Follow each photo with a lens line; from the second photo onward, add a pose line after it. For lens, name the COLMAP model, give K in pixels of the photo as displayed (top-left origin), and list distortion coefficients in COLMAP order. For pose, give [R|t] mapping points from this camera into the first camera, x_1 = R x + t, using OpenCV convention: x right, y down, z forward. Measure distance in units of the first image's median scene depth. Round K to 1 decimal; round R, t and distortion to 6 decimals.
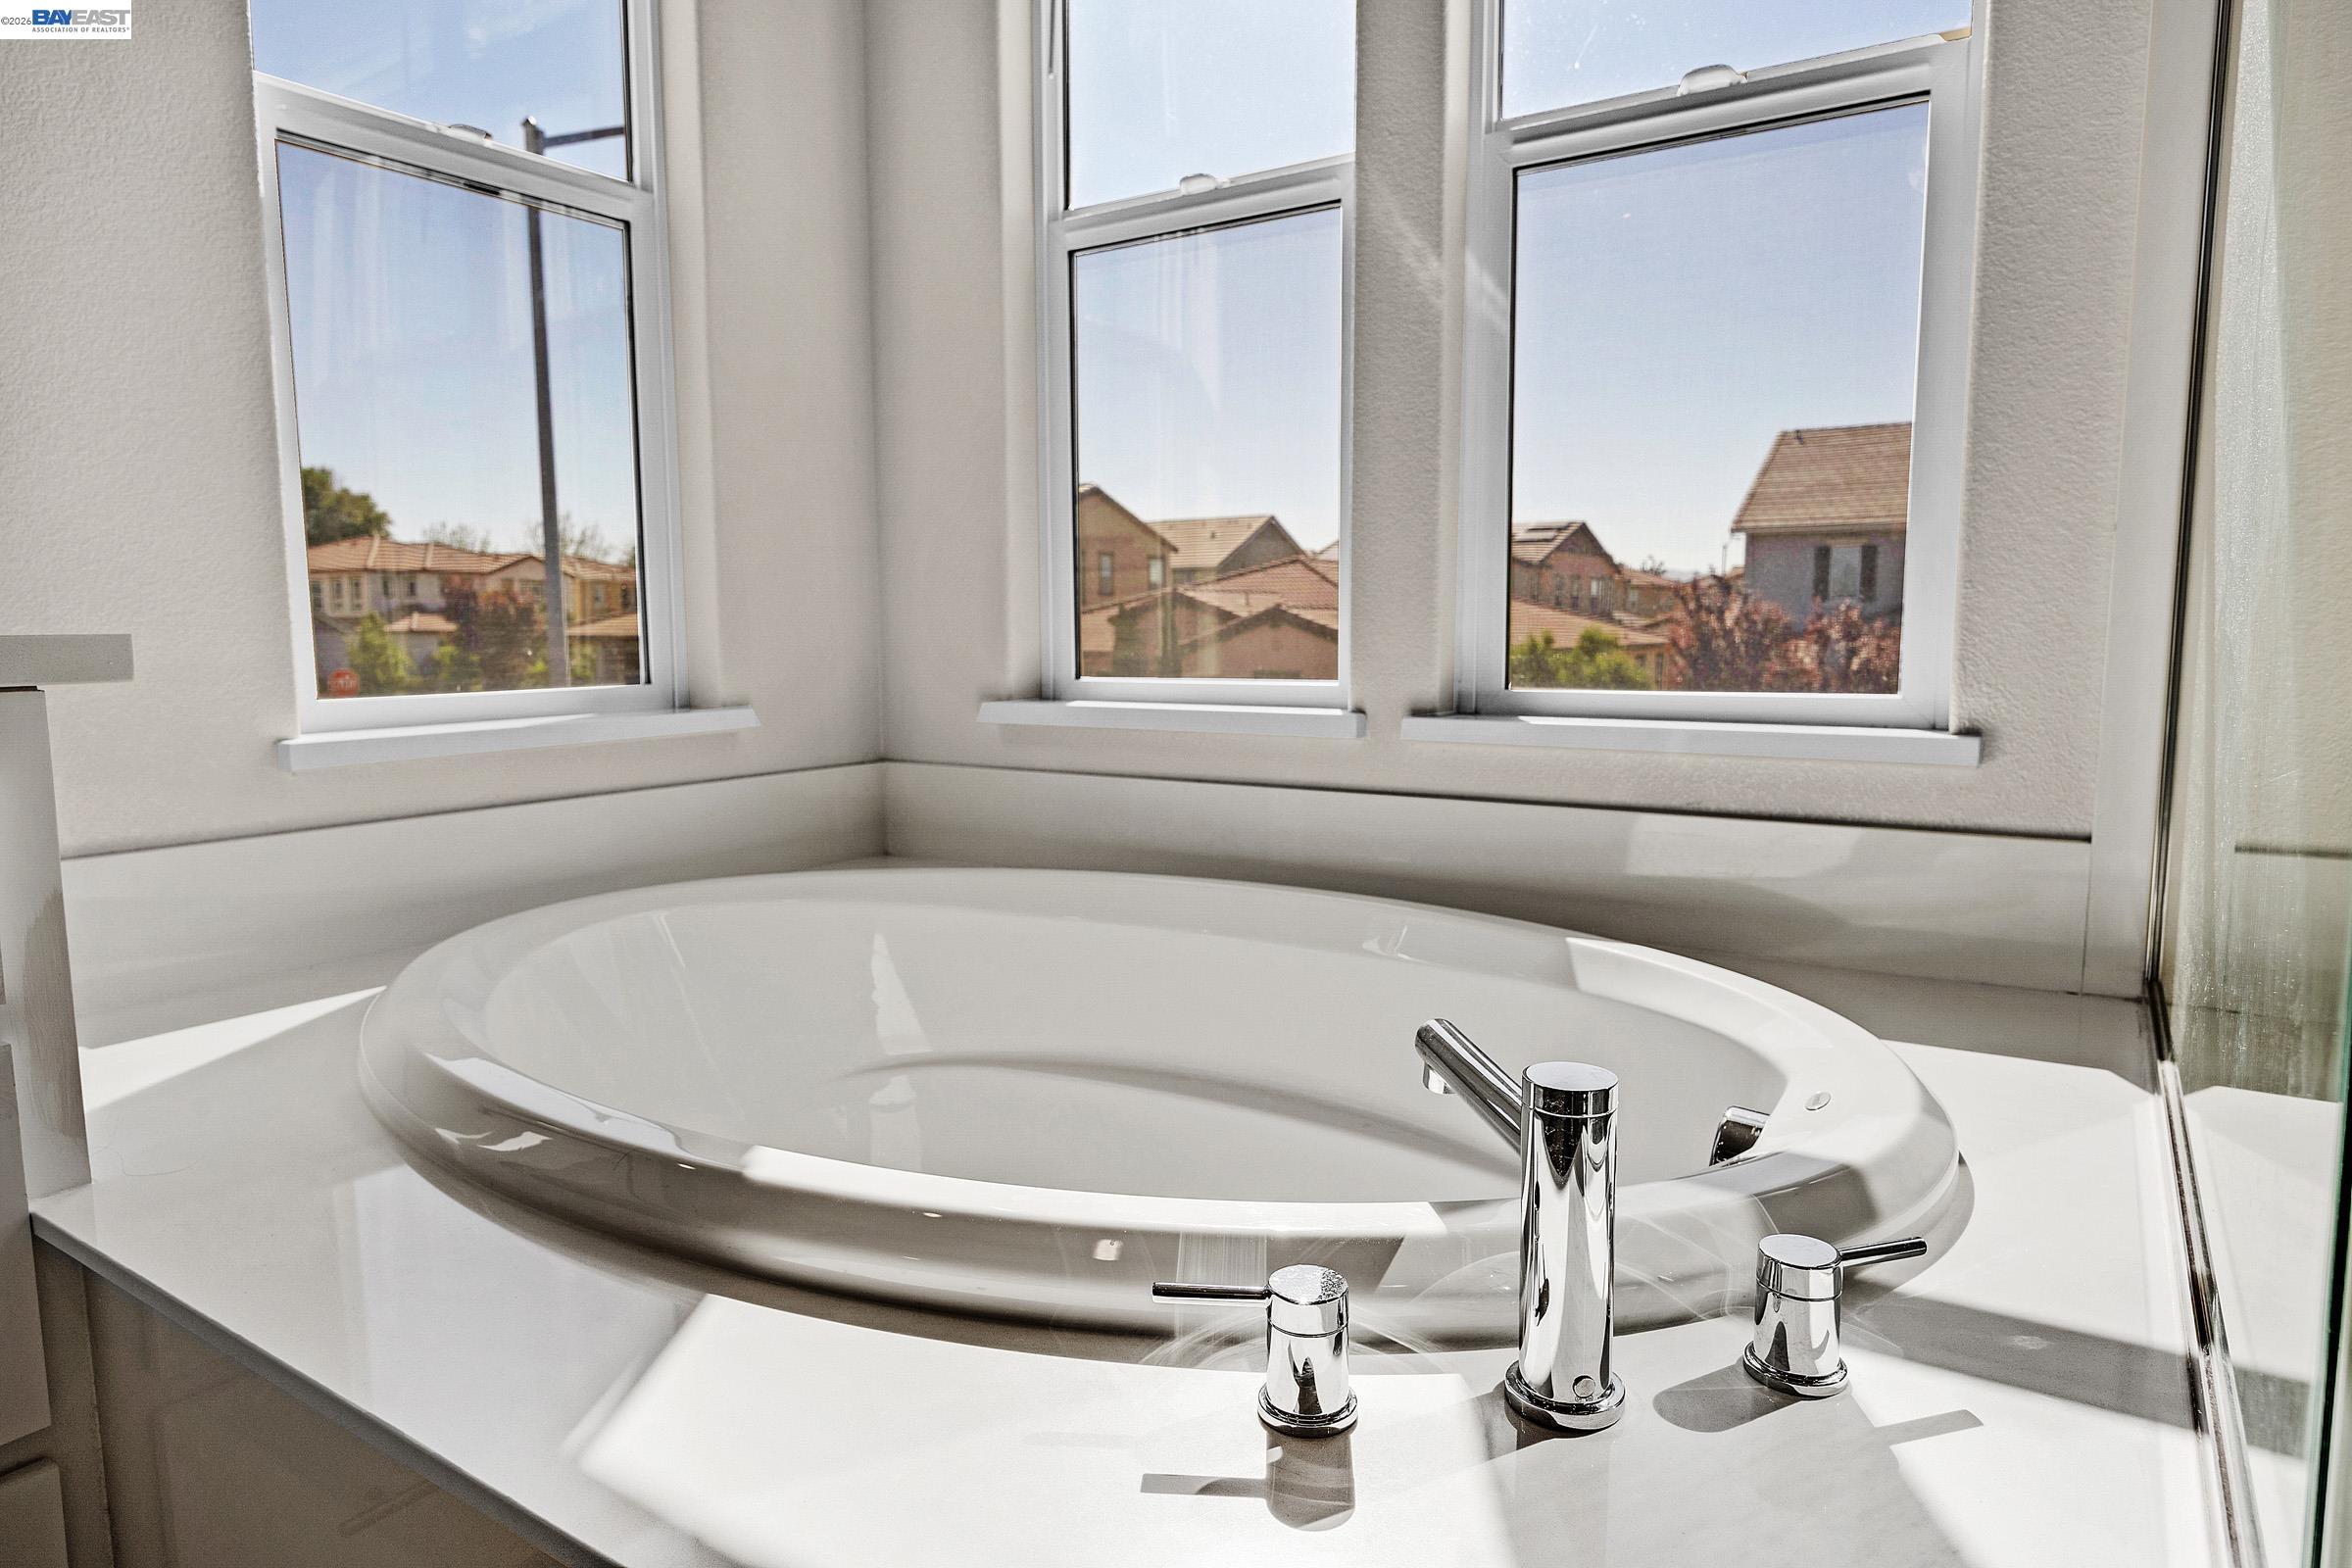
lens RADIAL K [[1382.0, 0, 1176.0], [0, 1382.0, 784.0], [0, 0, 1]] dist [0.000005, 0.000186]
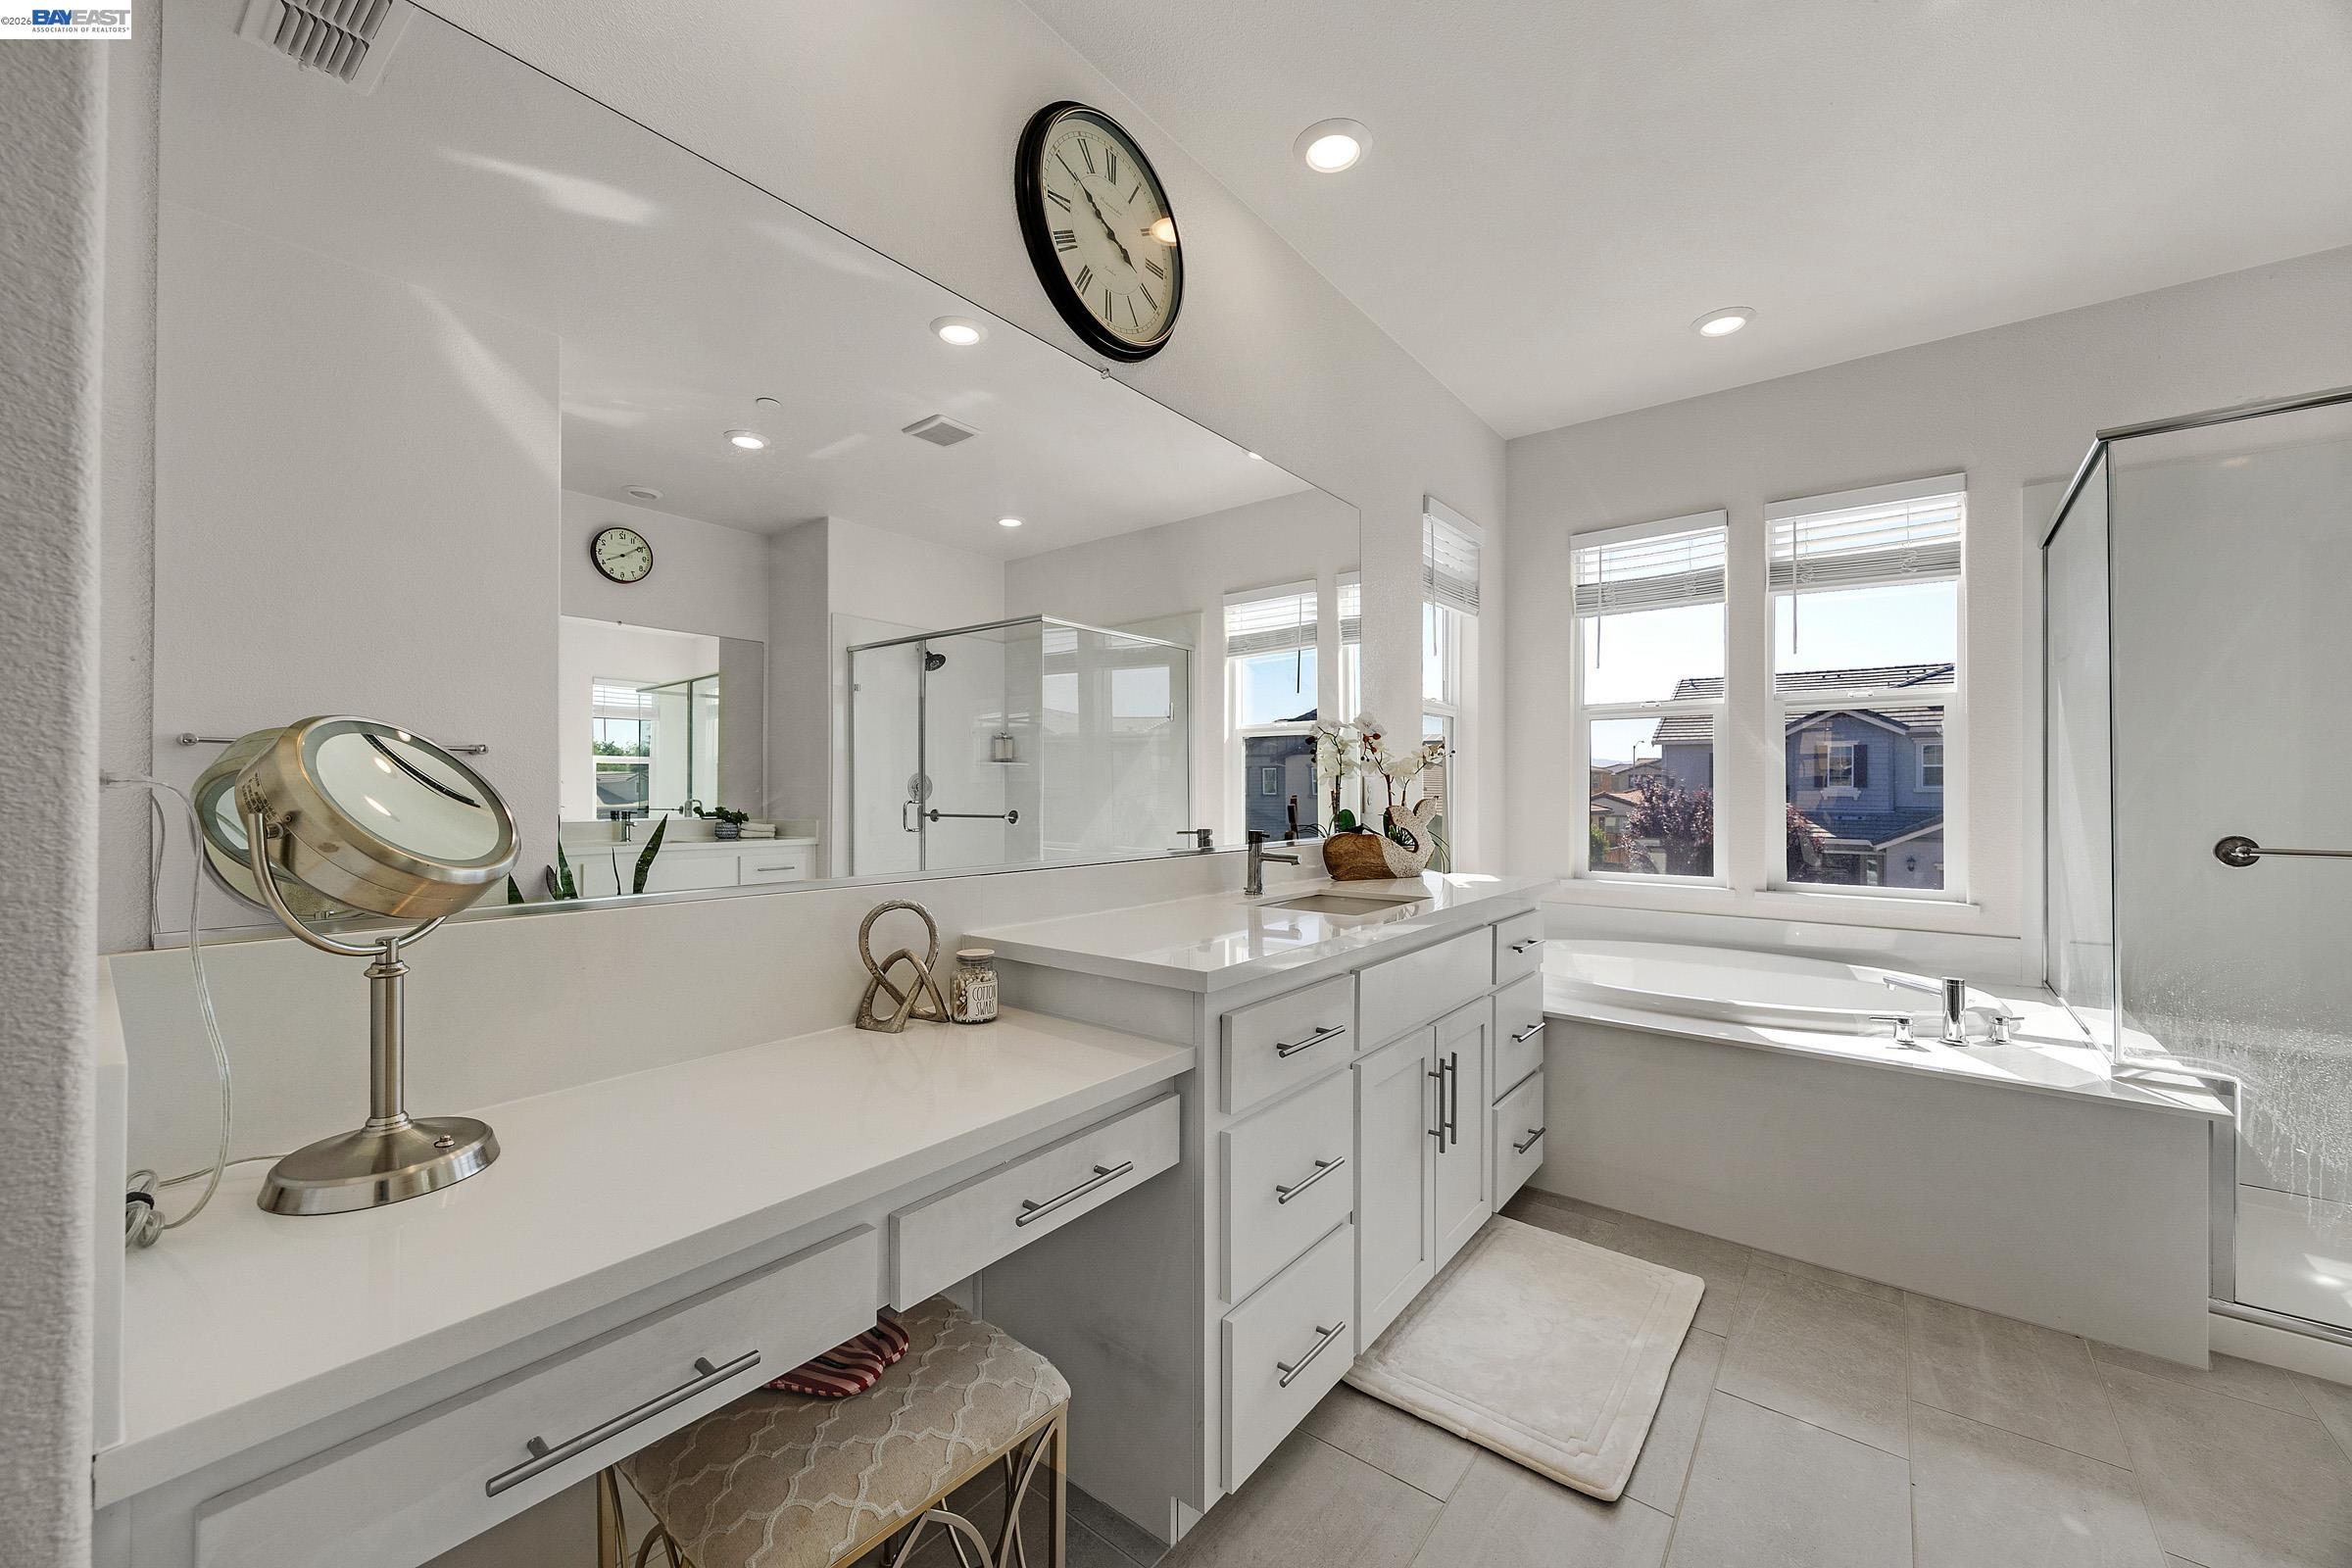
lens RADIAL K [[891.8, 0, 1180.7], [0, 891.8, 785.4], [0, 0, 1]] dist [-0.000172, 0.000101]
pose [[0.996104, 0.004417, -0.088072, -1.056733], [-0.015086, 0.992557, -0.120844, -0.030206], [0.086883, 0.121702, 0.988757, -1.212259]]
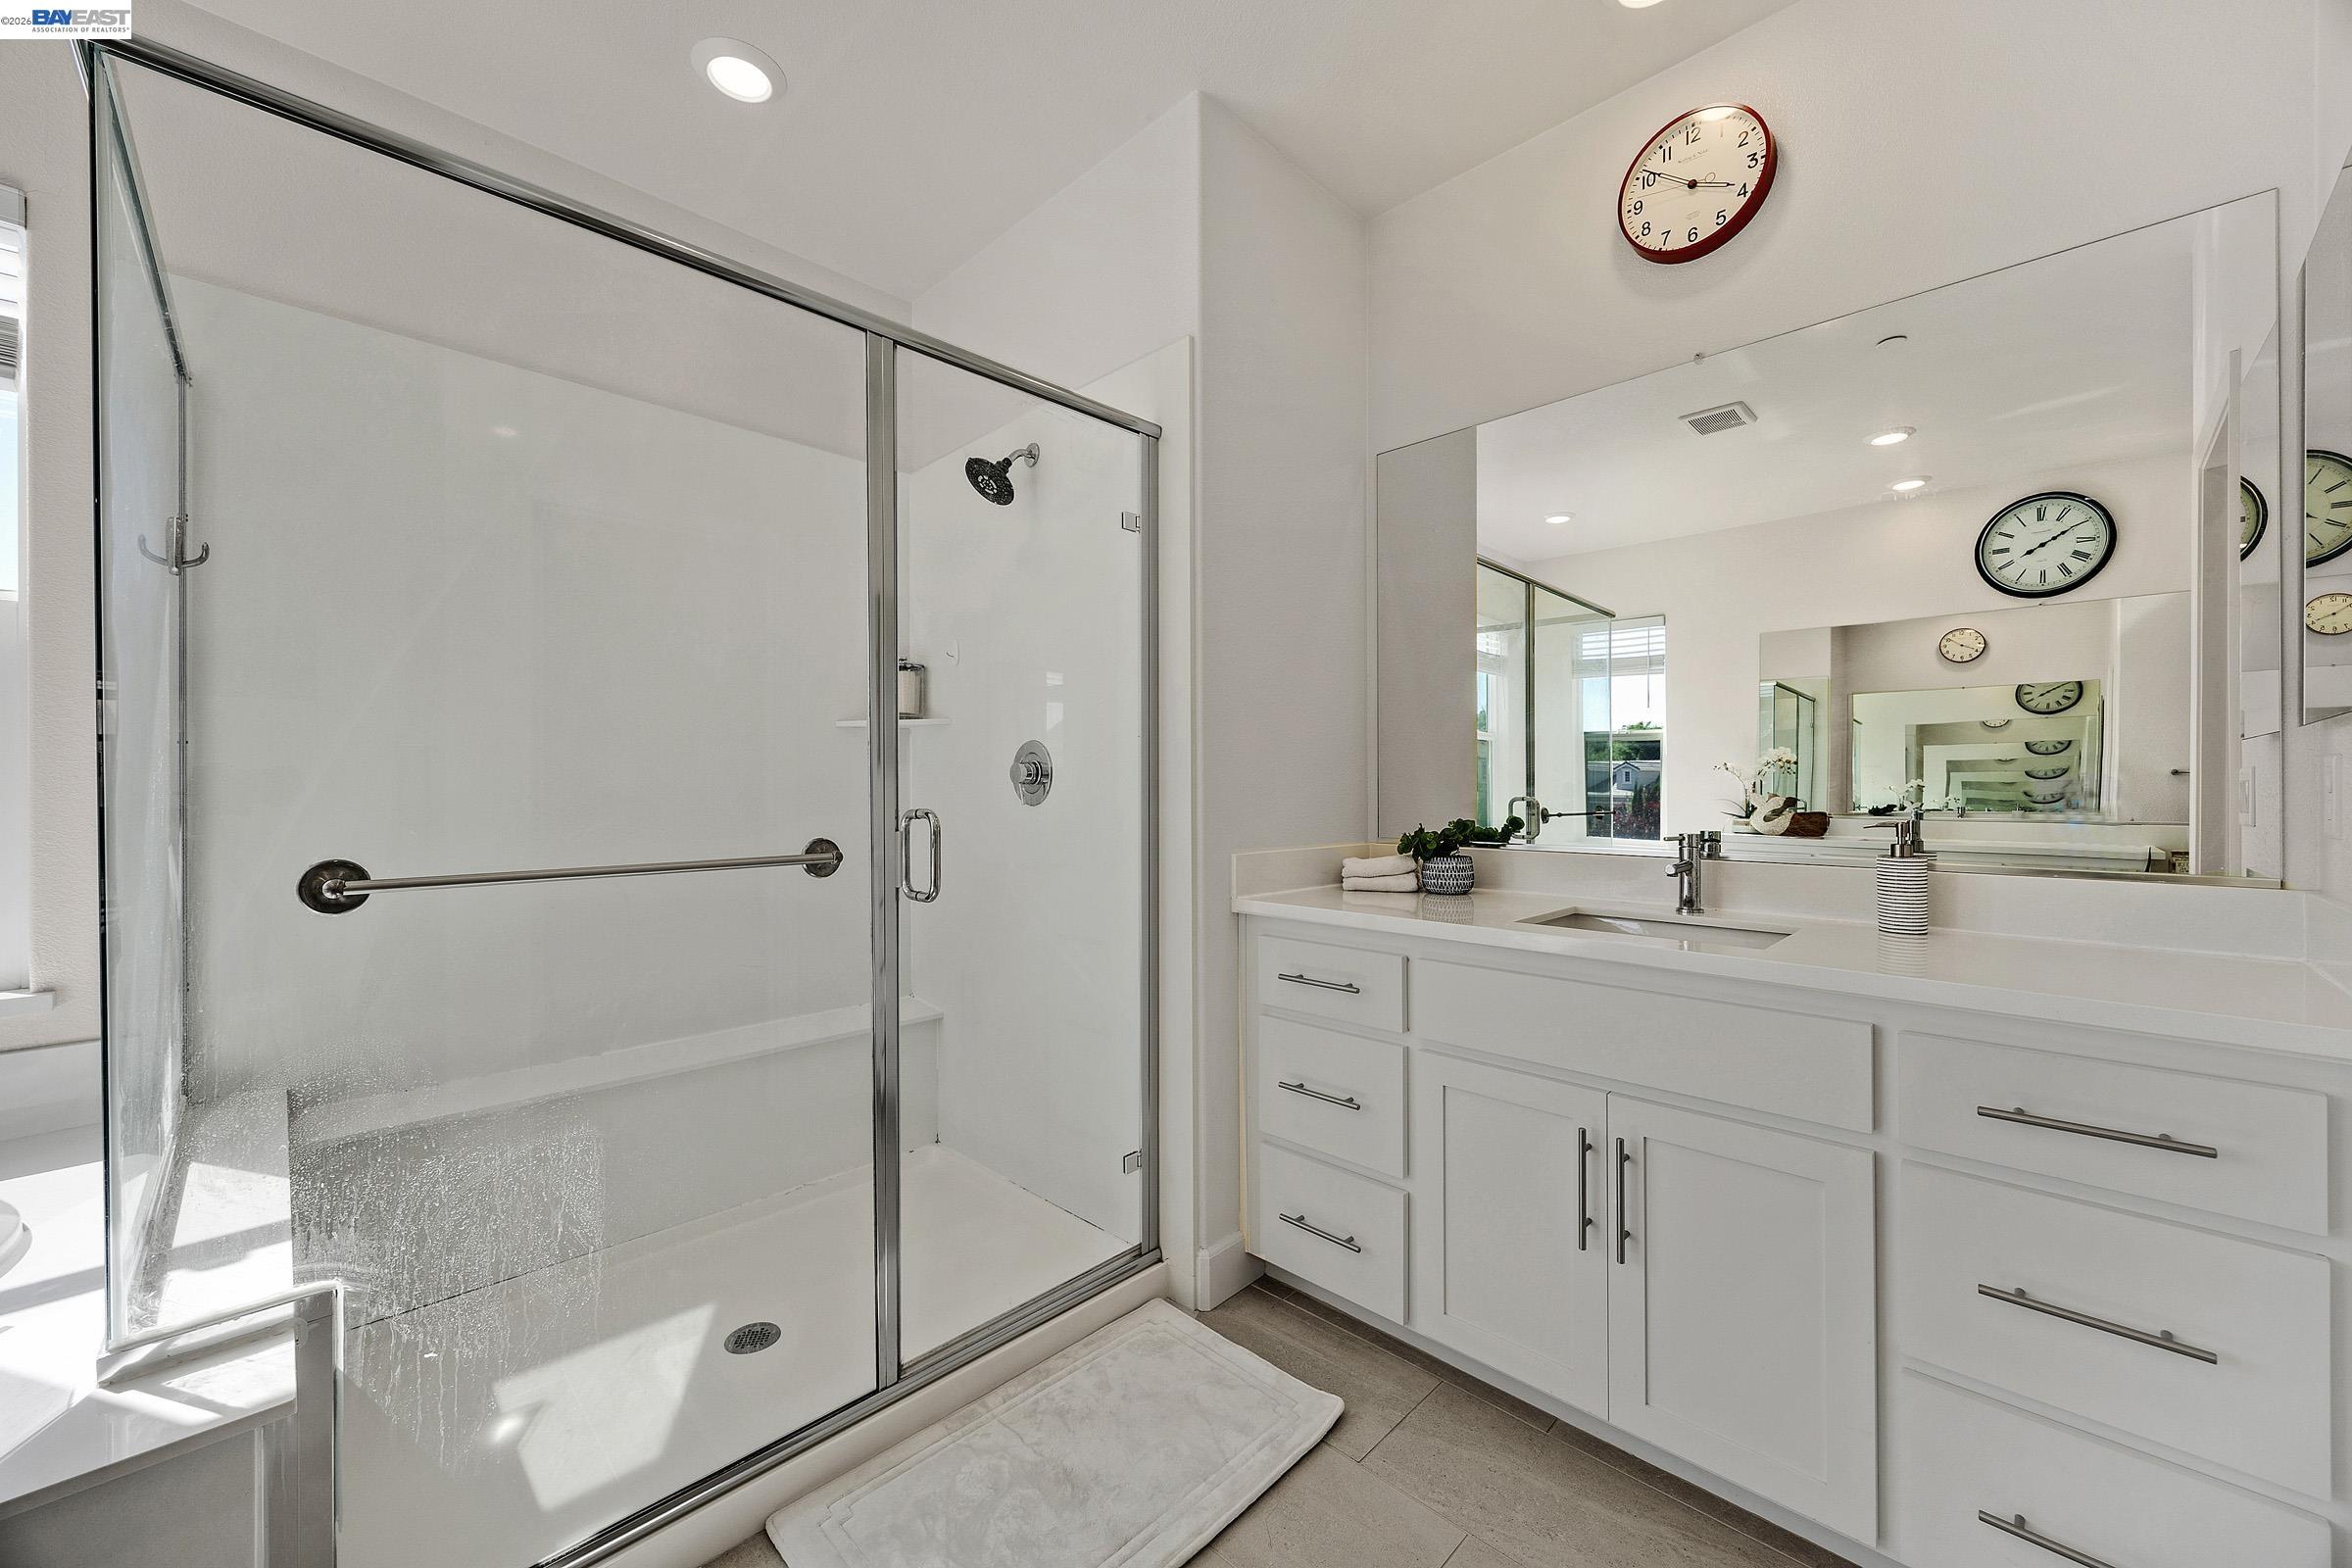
lens RADIAL K [[891.8, 0, 1180.7], [0, 891.8, 785.4], [0, 0, 1]] dist [-0.000172, 0.000101]
pose [[0.190592, 0.002056, 0.981667, -0.261547], [0.114541, 0.993121, -0.024318, -0.098755], [-0.974964, 0.117076, 0.189046, -0.640498]]
